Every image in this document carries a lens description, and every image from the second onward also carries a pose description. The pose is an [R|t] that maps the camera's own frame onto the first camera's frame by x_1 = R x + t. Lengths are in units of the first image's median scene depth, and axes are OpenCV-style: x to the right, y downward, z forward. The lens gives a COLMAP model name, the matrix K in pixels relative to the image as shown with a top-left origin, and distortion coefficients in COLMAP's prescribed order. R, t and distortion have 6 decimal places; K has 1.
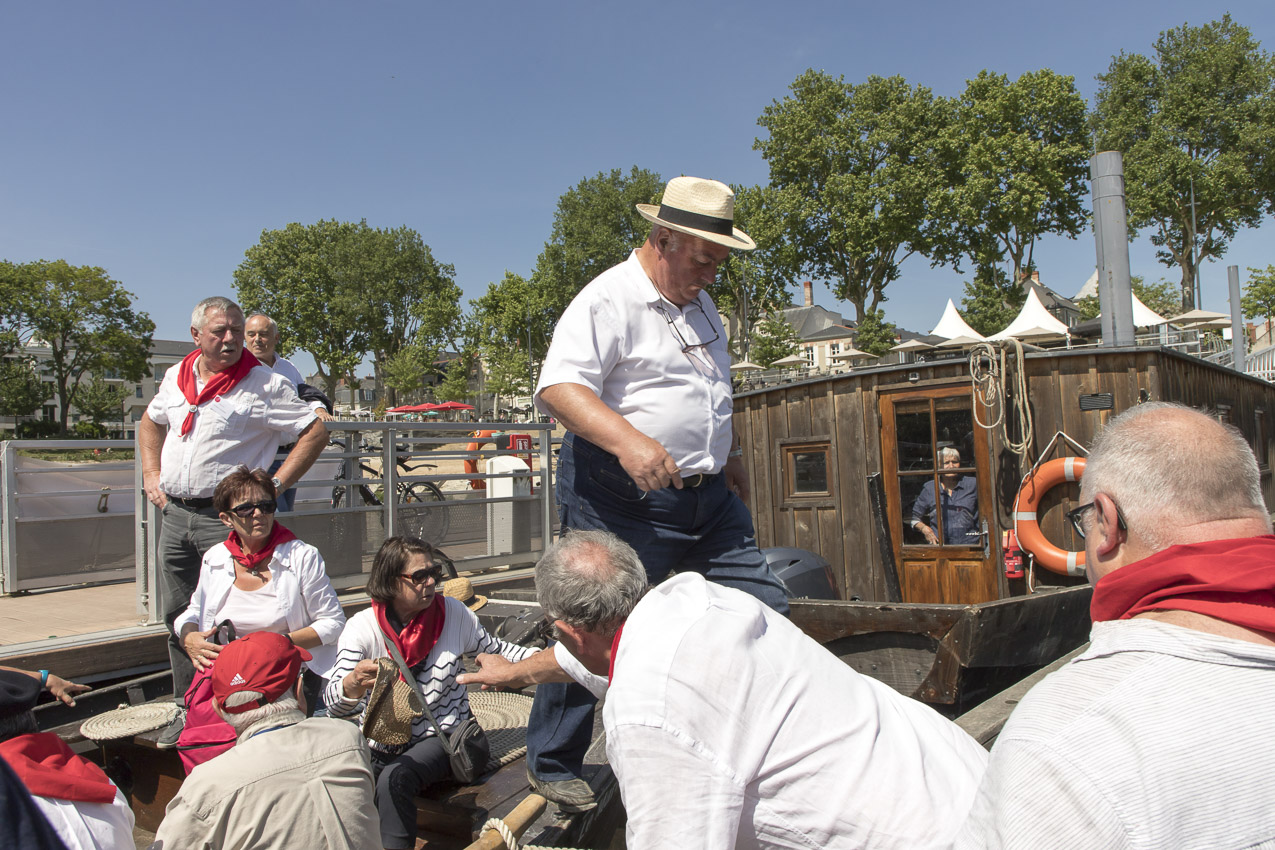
lens RADIAL K [[1013.4, 0, 632.0], [0, 1013.4, 428.0], [0, 0, 1]] dist [-0.020424, 0.021127]
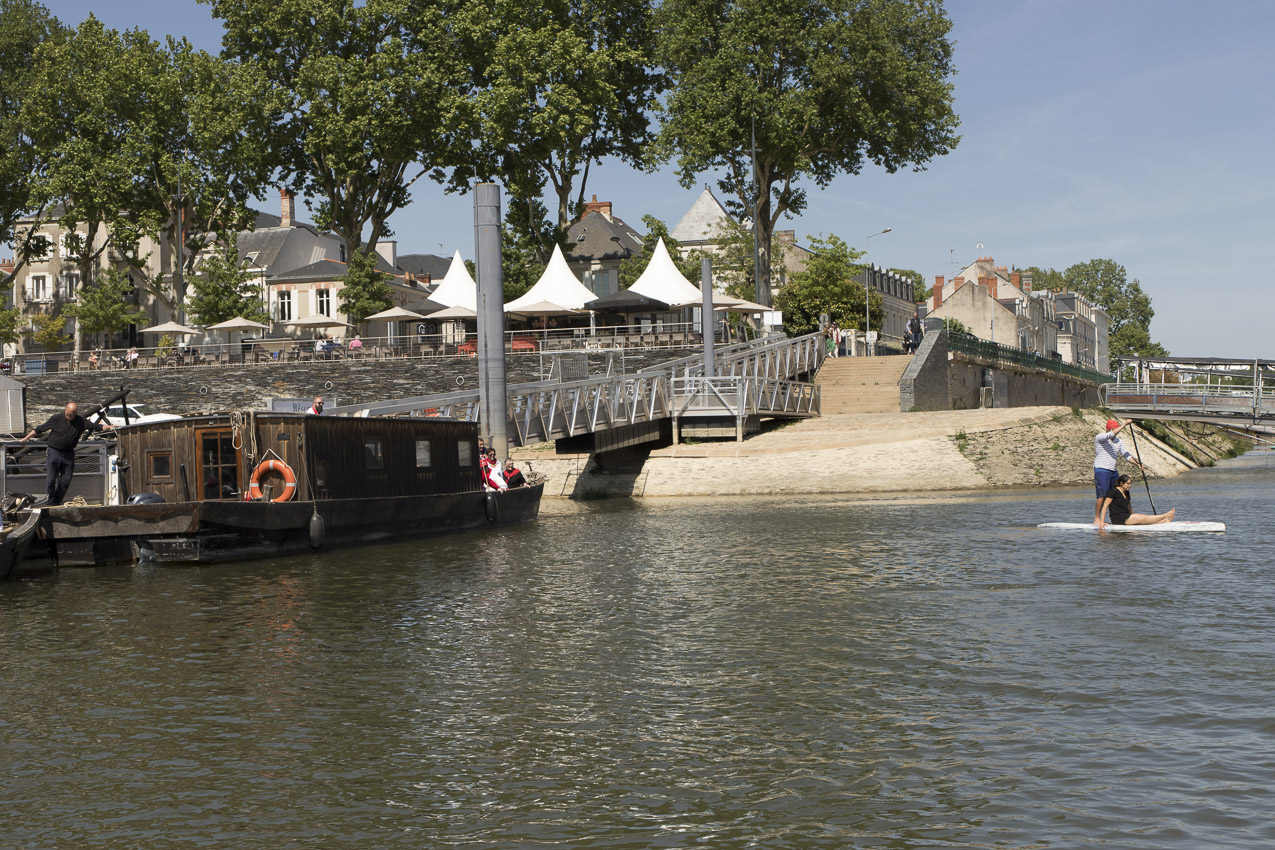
lens RADIAL K [[1811.3, 0, 640.0], [0, 1811.3, 410.1], [0, 0, 1]] dist [0.053430, 0.000000]
pose [[0.939677, 0.026553, 0.341031, -0.010056], [-0.027324, 0.999623, -0.002544, -0.007630], [-0.340970, -0.006928, 0.940049, -0.244888]]
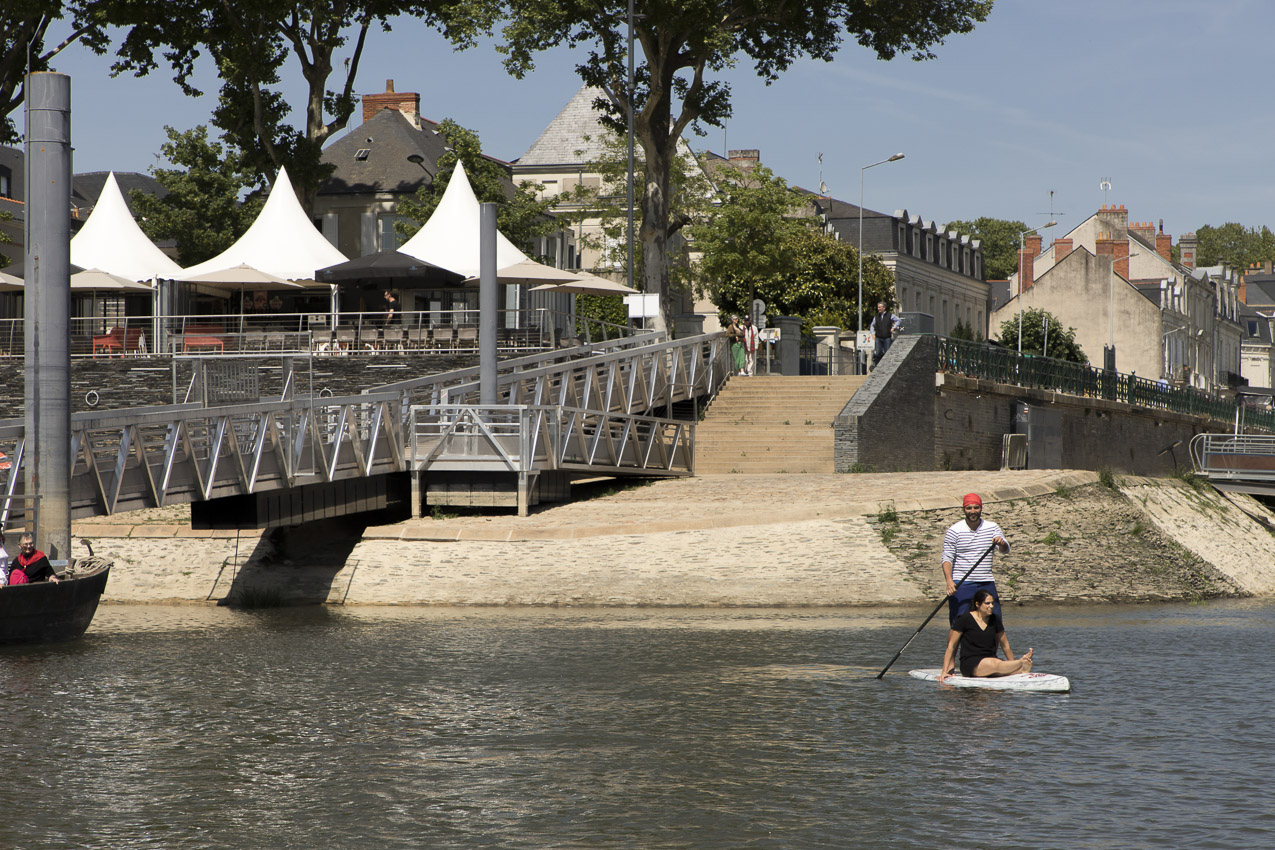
lens RADIAL K [[3217.3, 0, 650.3], [0, 3217.3, 422.6], [0, 0, 1]] dist [0.059816, 0.000000]
pose [[0.928196, 0.055204, 0.367975, 0.021885], [-0.053722, 0.998454, -0.014278, -0.010671], [-0.368194, -0.006515, 0.929726, -0.292092]]
